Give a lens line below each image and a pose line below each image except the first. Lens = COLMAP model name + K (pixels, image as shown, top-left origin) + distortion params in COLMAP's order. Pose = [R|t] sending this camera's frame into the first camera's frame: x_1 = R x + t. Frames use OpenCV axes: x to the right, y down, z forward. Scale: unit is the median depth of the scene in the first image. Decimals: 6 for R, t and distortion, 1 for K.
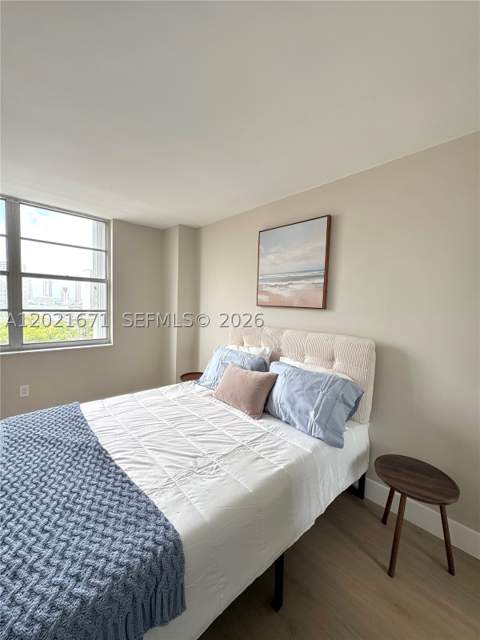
lens RADIAL K [[254.4, 0, 242.0], [0, 254.4, 319.8], [0, 0, 1]] dist [-0.000798, -0.000056]
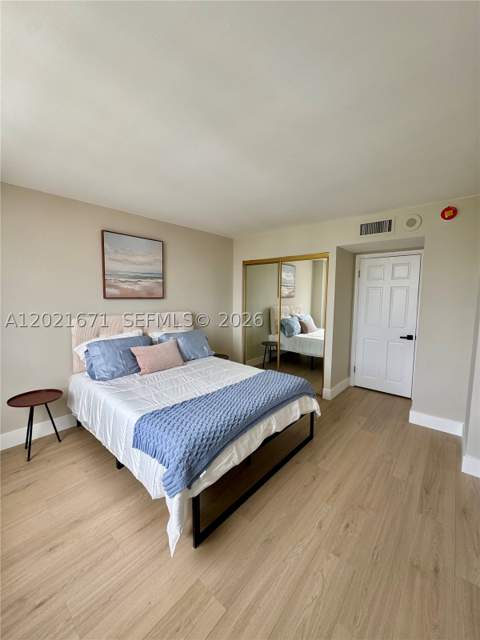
lens RADIAL K [[254.4, 0, 238.8], [0, 254.4, 319.7], [0, 0, 1]] dist [-0.000798, -0.000056]
pose [[-0.103846, -0.134425, 0.985467, -1.244624], [0.057810, 0.988333, 0.140908, -0.097361], [-0.992912, 0.071603, -0.094863, 0.613098]]
